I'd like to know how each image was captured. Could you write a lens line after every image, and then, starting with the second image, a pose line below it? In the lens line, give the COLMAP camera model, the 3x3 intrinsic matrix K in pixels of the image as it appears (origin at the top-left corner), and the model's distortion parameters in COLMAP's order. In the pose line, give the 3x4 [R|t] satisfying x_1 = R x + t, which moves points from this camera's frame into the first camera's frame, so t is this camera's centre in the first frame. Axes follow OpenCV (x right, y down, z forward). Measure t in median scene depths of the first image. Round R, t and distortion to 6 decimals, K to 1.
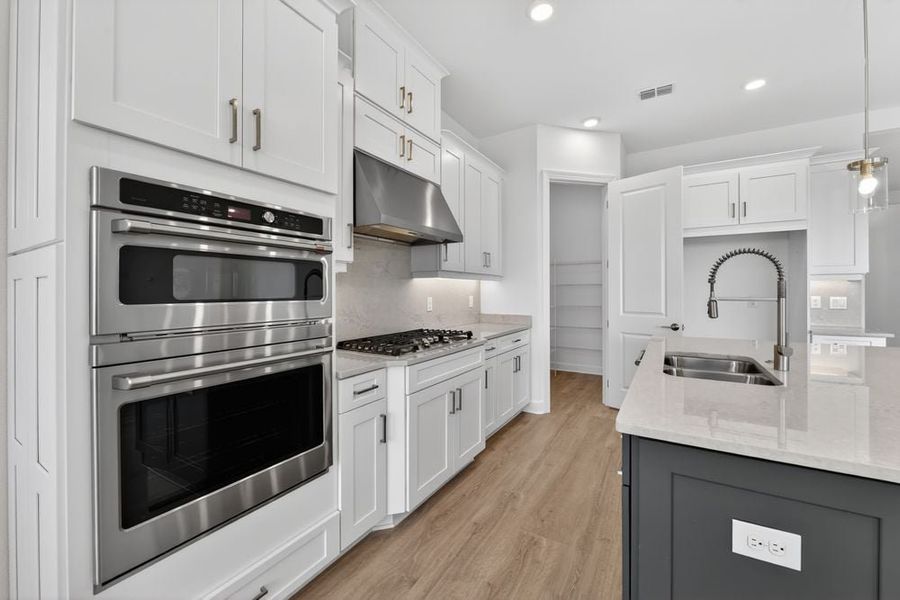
lens RADIAL K [[357.9, 0, 446.4], [0, 357.9, 294.7], [0, 0, 1]] dist [-0.001237, 0.000003]
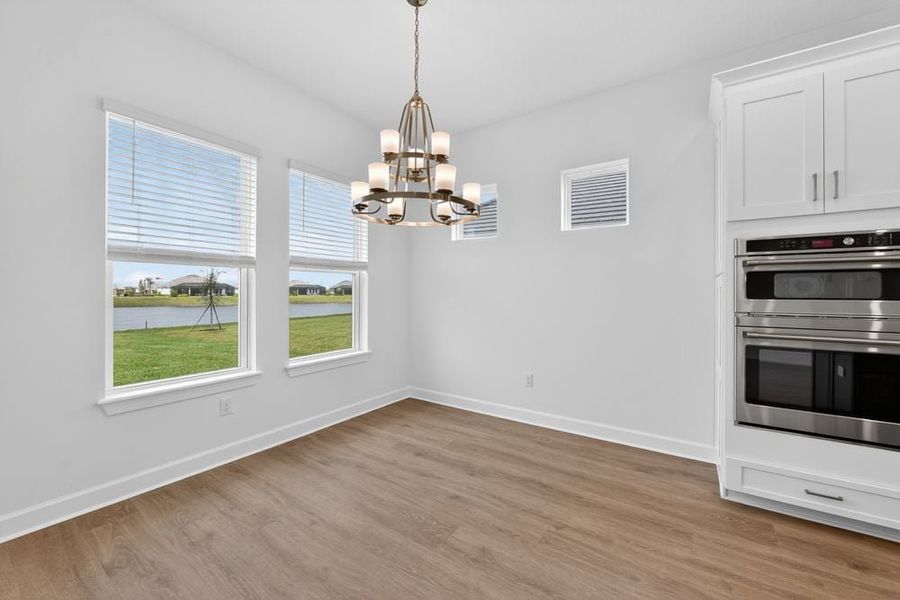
lens RADIAL K [[364.3, 0, 452.0], [0, 364.3, 290.6], [0, 0, 1]] dist [-0.000671, -0.000020]
pose [[-0.032773, 0.003265, -0.999457, 1.007078], [-0.002948, 0.999990, 0.003363, -0.019966], [0.999458, 0.003056, -0.032763, -0.531653]]
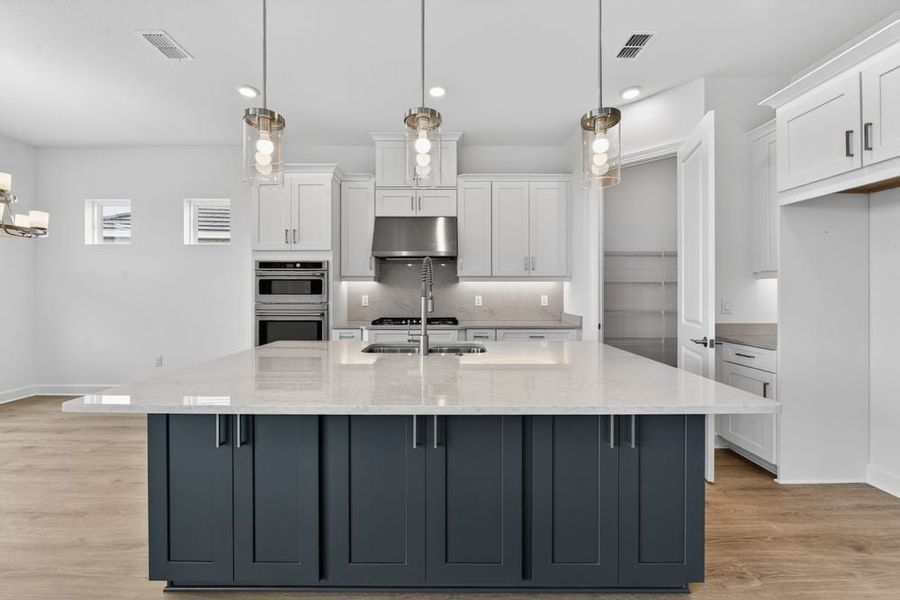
lens RADIAL K [[357.9, 0, 446.4], [0, 357.9, 294.7], [0, 0, 1]] dist [-0.001237, 0.000003]
pose [[0.524747, 0.009006, -0.851210, 2.559595], [-0.008805, 0.999948, 0.005151, -0.007326], [0.851213, 0.004792, 0.524799, 0.509145]]
